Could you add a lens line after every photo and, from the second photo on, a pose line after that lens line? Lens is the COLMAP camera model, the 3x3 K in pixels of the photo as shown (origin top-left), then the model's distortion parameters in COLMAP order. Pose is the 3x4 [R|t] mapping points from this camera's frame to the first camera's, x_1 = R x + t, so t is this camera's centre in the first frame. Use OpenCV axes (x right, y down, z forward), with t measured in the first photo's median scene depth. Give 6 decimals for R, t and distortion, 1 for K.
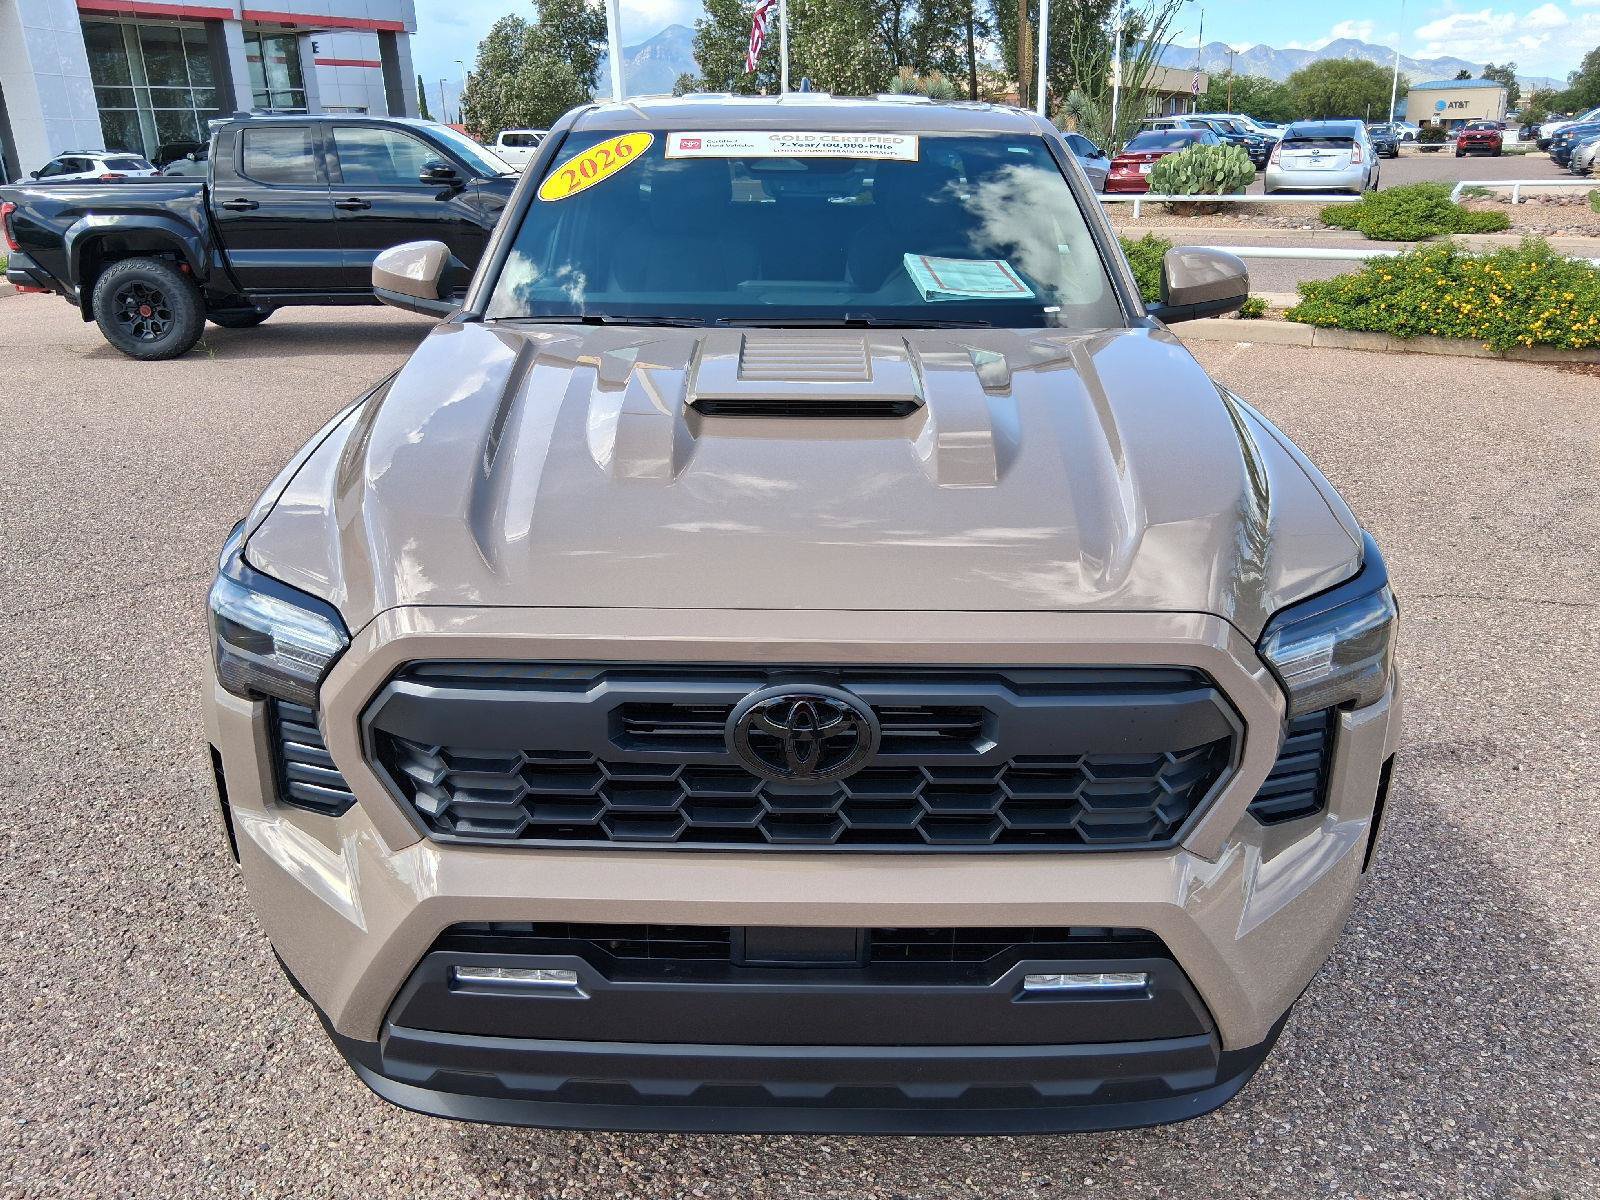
lens RADIAL K [[1220.3, 0, 800.0], [0, 1220.3, 600.0], [0, 0, 1]] dist [0.106010, -0.185195]
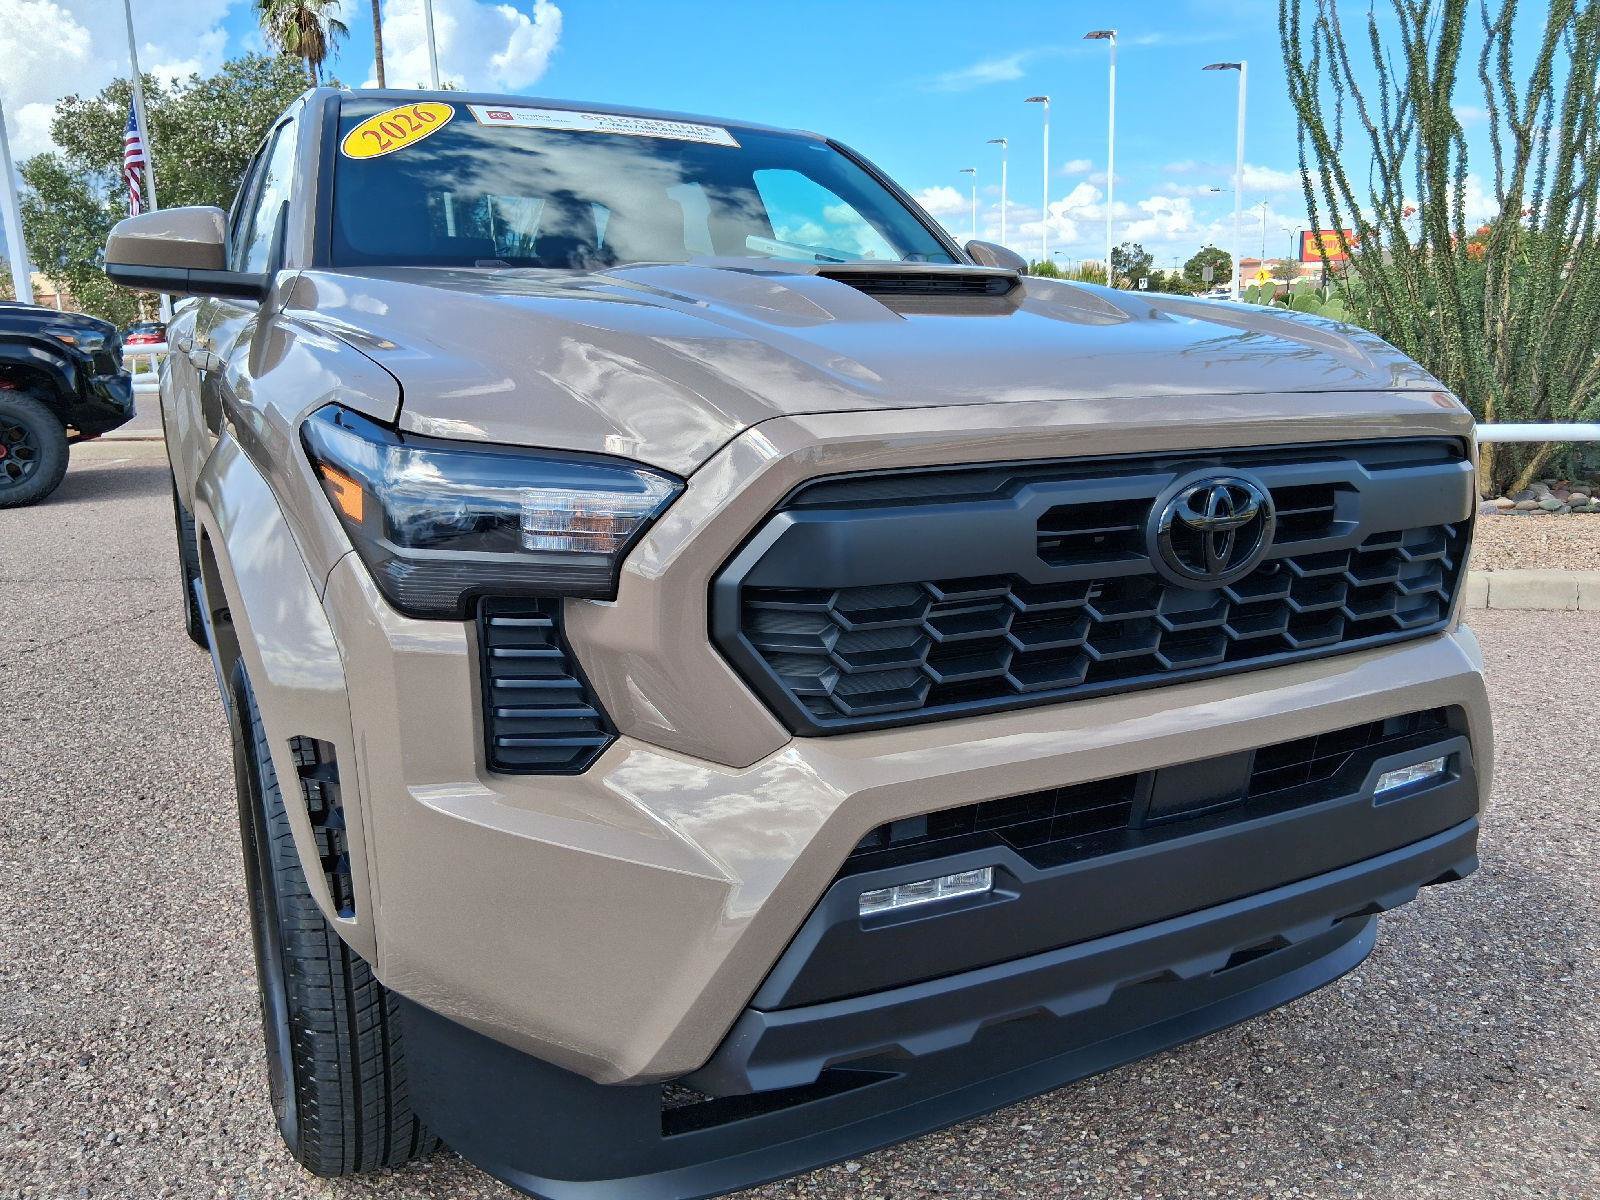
lens RADIAL K [[1220.3, 0, 800.0], [0, 1220.3, 600.0], [0, 0, 1]] dist [0.106010, -0.185195]
pose [[0.881053, -0.103832, 0.461480, -0.645151], [0.168734, 0.980416, -0.101555, 0.188706], [-0.441898, 0.167343, 0.881319, 0.315156]]
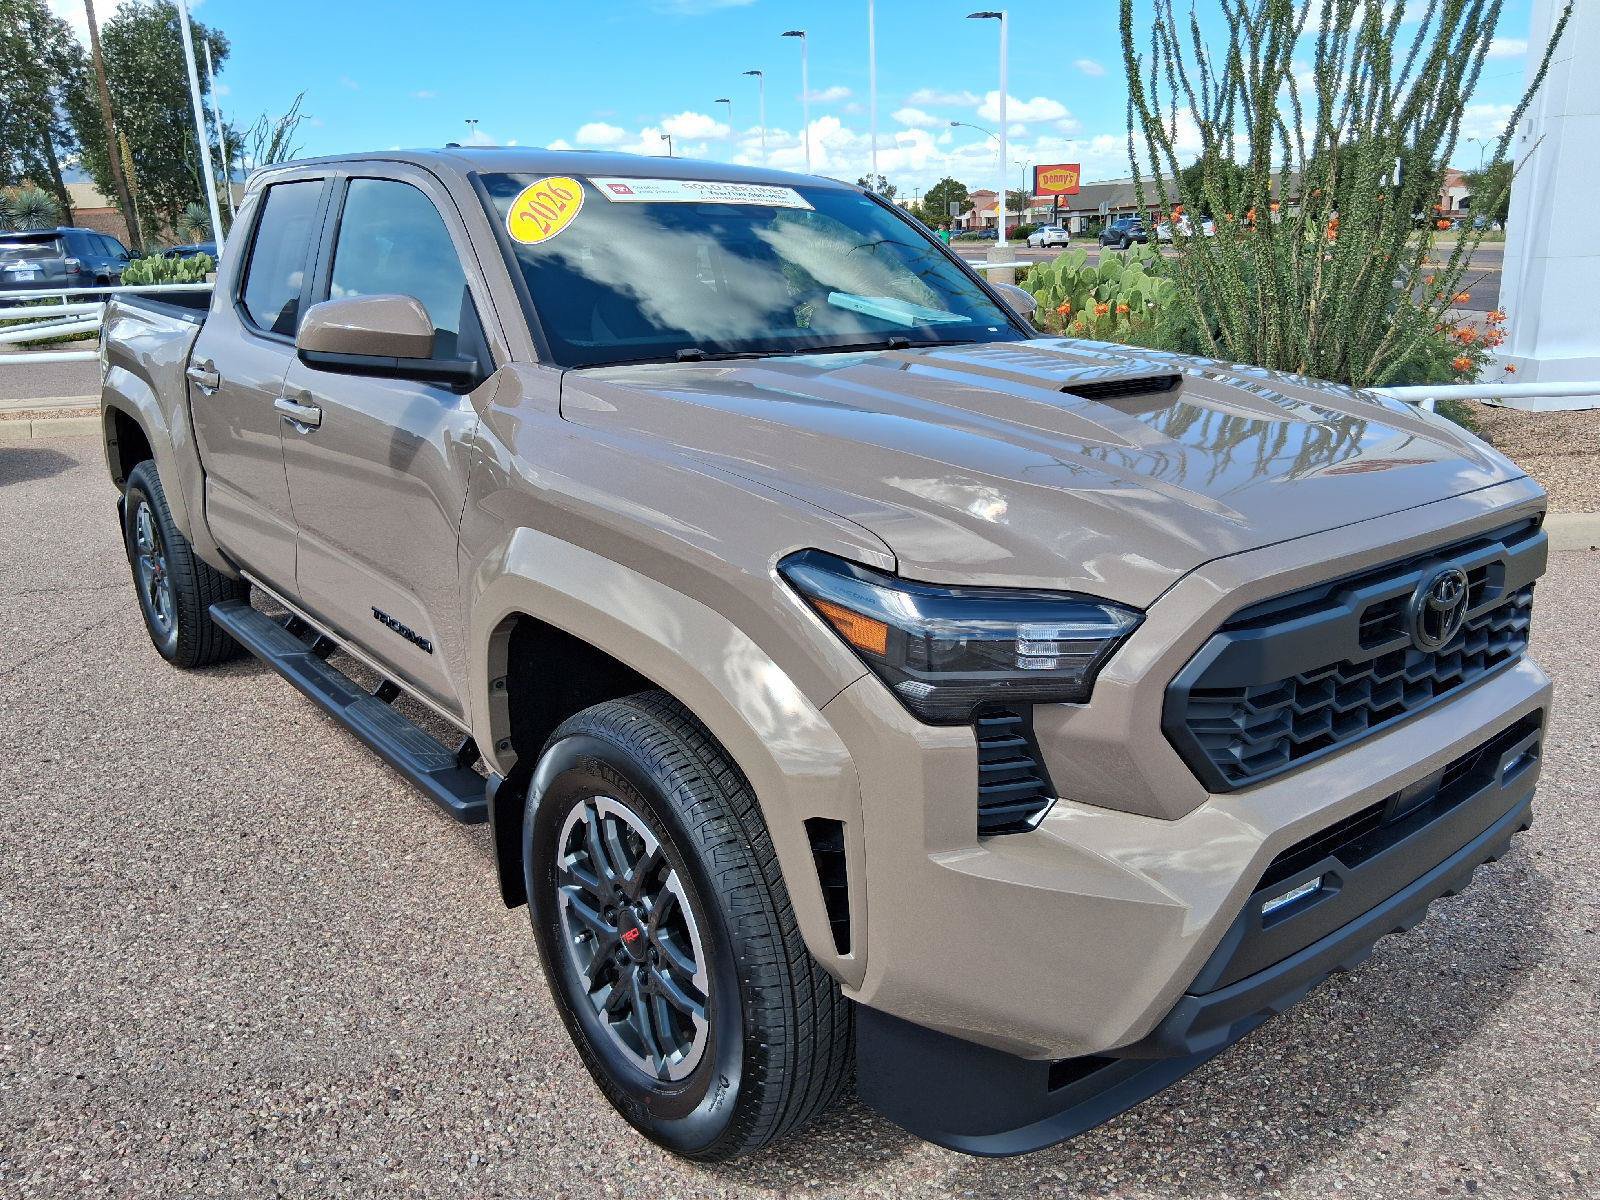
lens RADIAL K [[1220.3, 0, 800.0], [0, 1220.3, 600.0], [0, 0, 1]] dist [0.106010, -0.185195]
pose [[0.767979, -0.176660, 0.615629, -1.175791], [0.229361, 0.973318, -0.006819, -0.035065], [-0.597998, 0.146438, 0.788006, 0.370952]]
